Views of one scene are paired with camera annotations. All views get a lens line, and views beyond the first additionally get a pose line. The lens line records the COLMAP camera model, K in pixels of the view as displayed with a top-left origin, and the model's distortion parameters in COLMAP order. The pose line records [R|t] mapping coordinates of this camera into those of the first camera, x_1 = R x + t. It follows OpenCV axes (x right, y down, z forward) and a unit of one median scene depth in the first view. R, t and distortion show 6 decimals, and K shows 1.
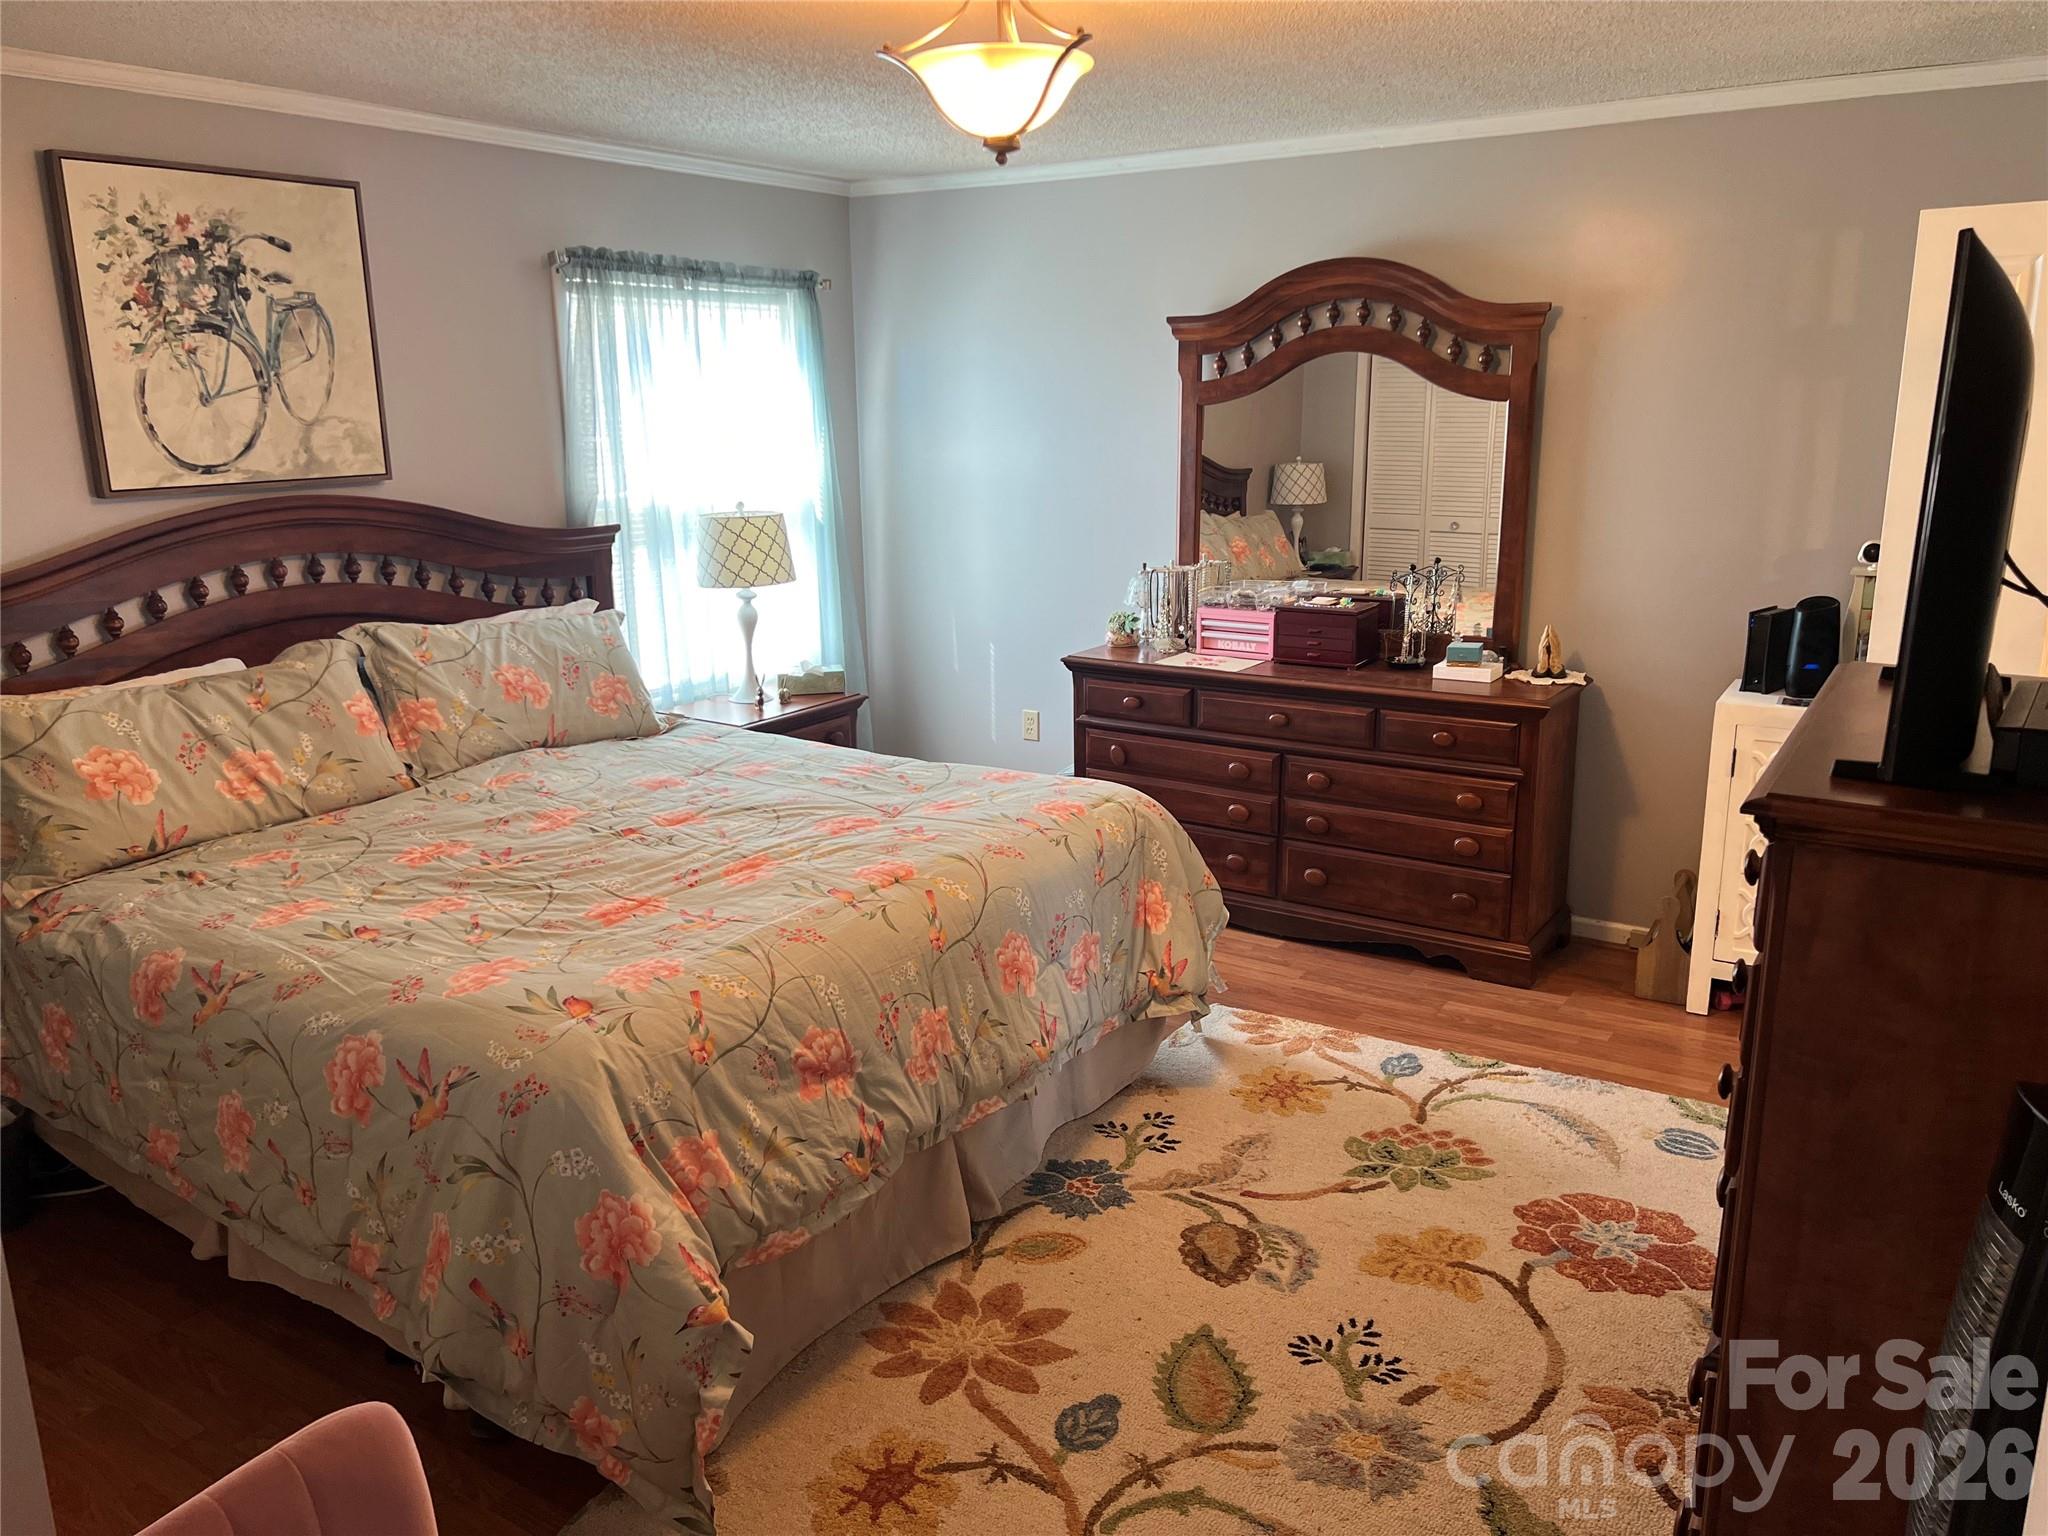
lens RADIAL K [[1525.5, 0, 1022.0], [0, 1525.5, 792.8], [0, 0, 1]] dist [0.068095, -0.098481]
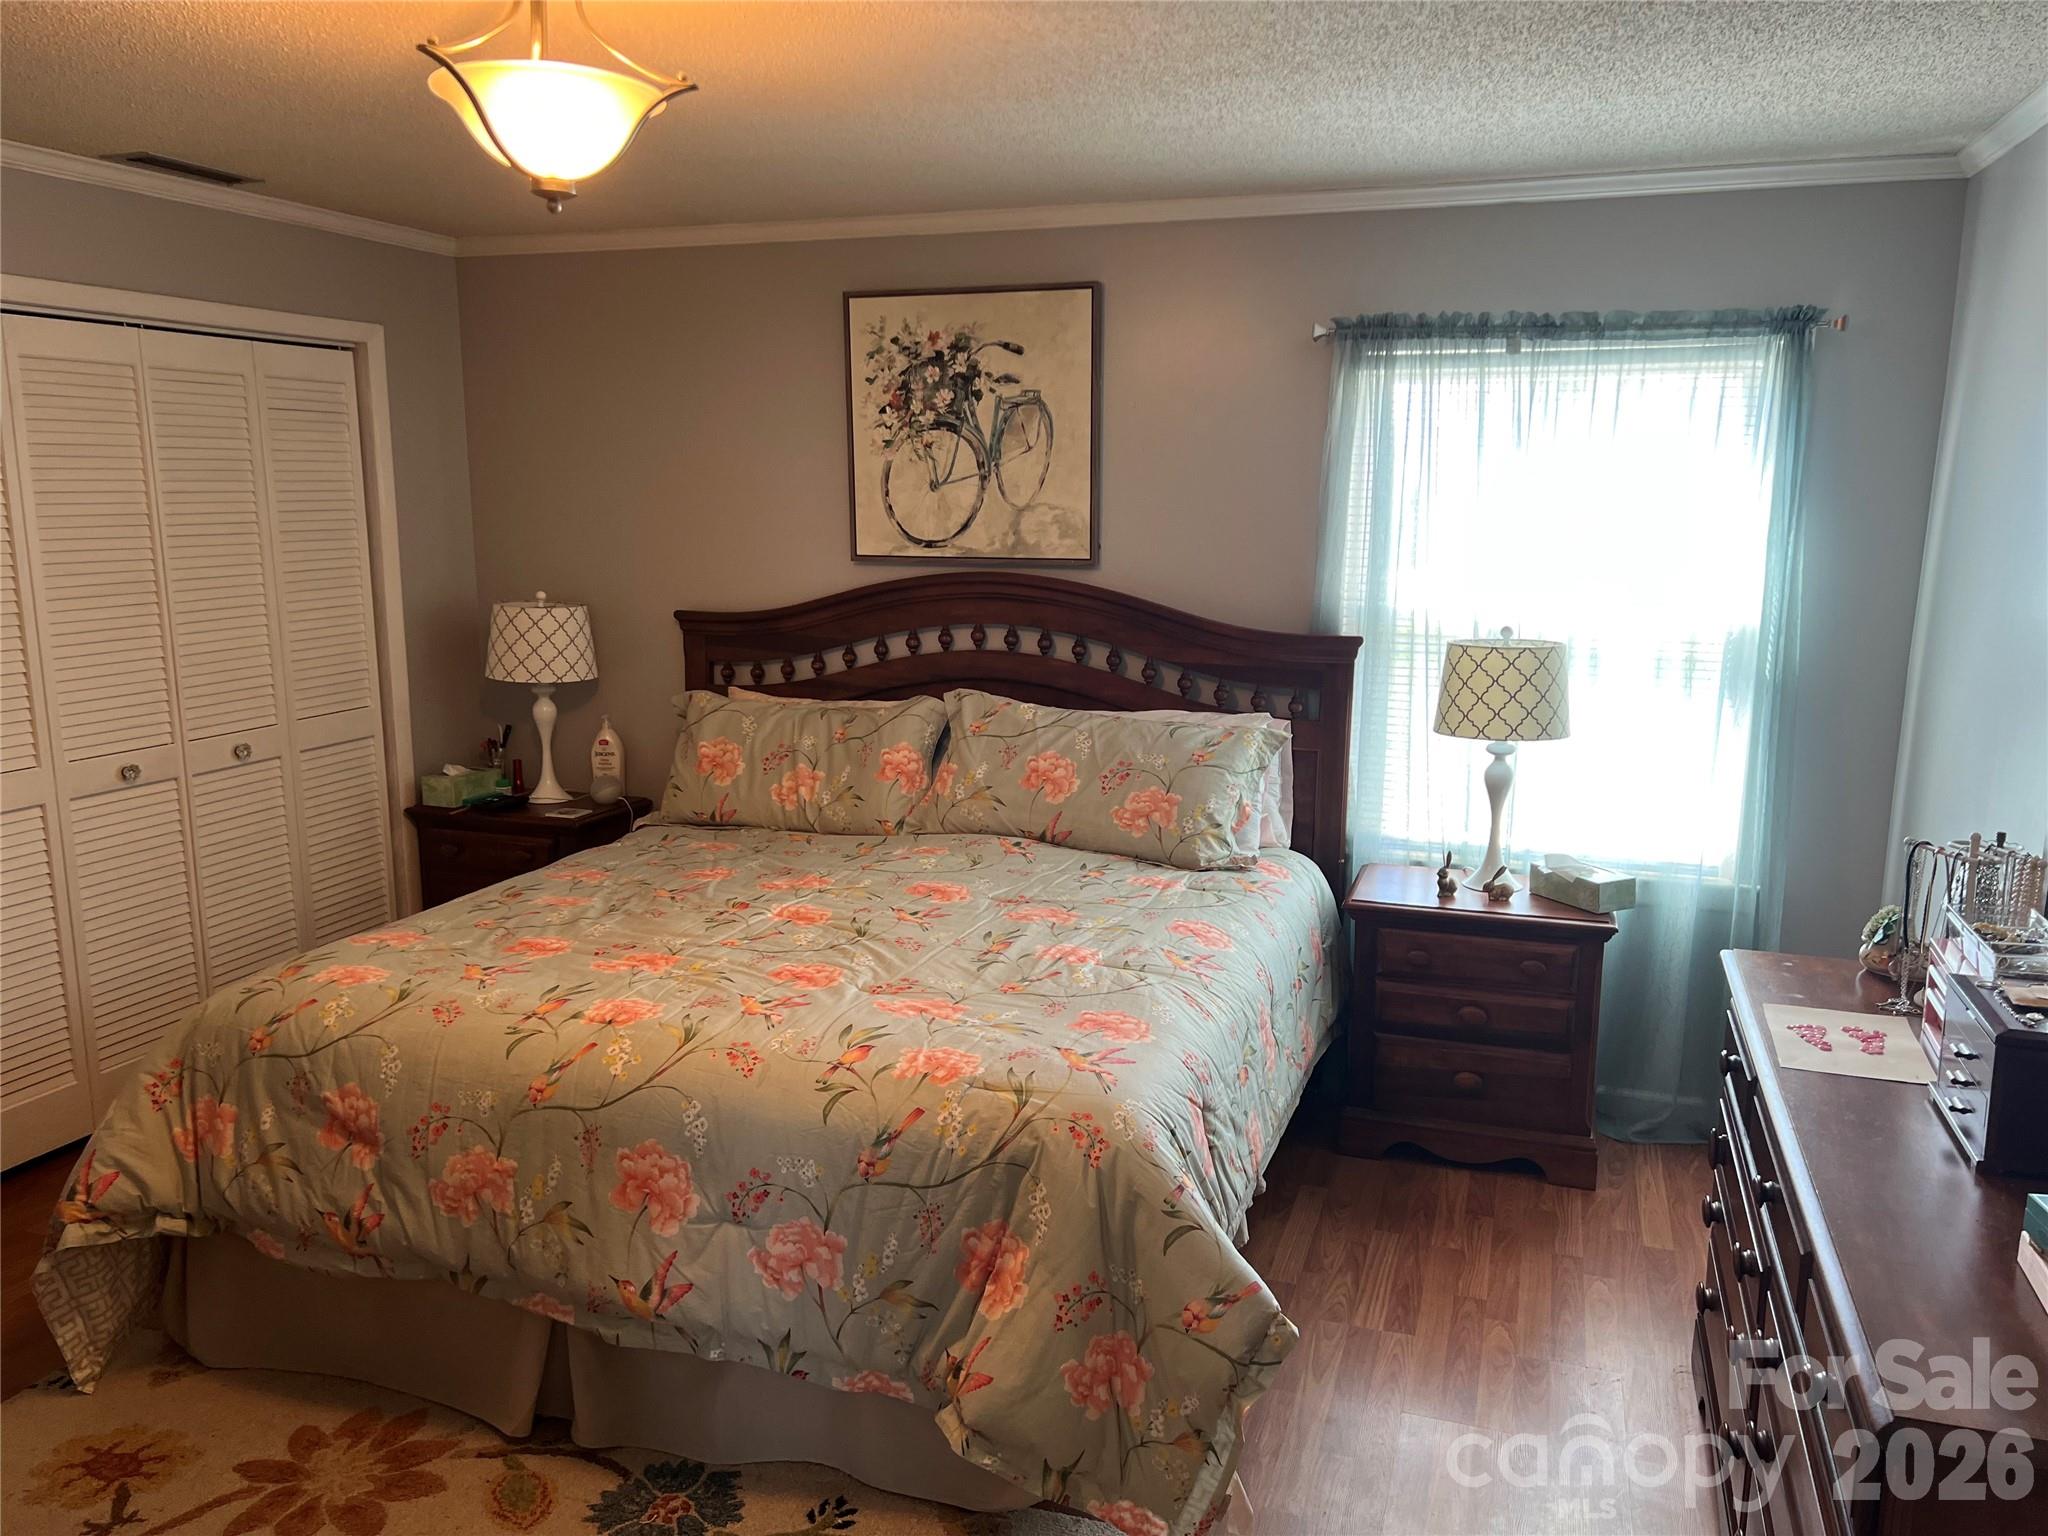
lens RADIAL K [[1463.1, 0, 1027.2], [0, 1463.1, 833.5], [0, 0, 1]] dist [0.007265, -0.000137]
pose [[0.251798, 0.228531, -0.940410, 0.612629], [-0.255331, 0.952977, 0.163220, -0.200900], [0.933490, 0.199018, 0.298308, 0.779559]]
